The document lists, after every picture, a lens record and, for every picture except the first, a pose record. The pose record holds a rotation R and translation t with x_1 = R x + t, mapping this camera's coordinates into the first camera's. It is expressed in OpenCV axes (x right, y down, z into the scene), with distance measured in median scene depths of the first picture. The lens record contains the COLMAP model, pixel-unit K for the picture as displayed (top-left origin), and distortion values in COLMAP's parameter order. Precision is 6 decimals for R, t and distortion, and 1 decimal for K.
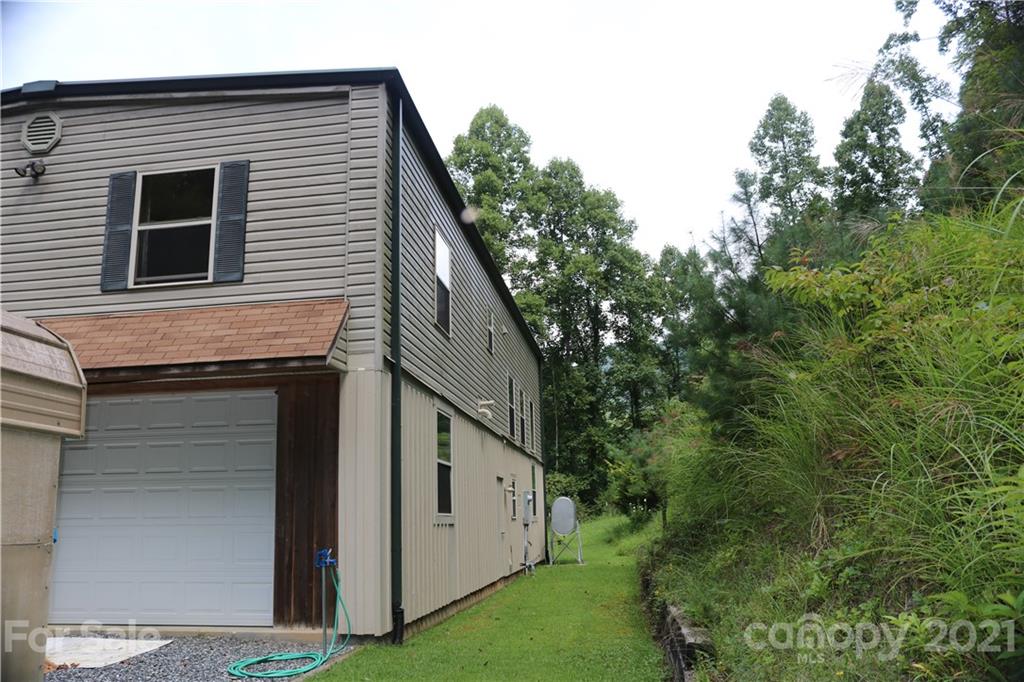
lens RADIAL K [[959.5, 0, 512.0], [0, 959.5, 341.0], [0, 0, 1]] dist [-0.209951, 0.306600]
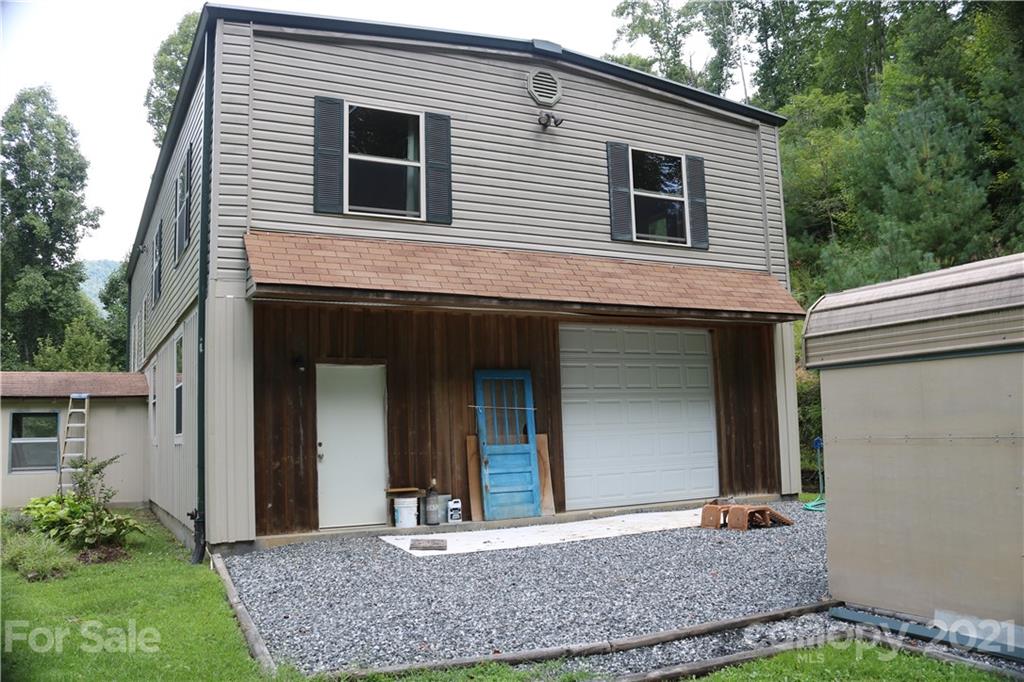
lens RADIAL K [[832.1, 0, 511.5], [0, 832.1, 397.9], [0, 0, 1]] dist [-0.100460, -0.001768]
pose [[0.801586, 0.025351, 0.597342, -1.164197], [-0.100068, 0.990696, 0.092239, 0.064113], [-0.589446, -0.133713, 0.796665, 0.182792]]
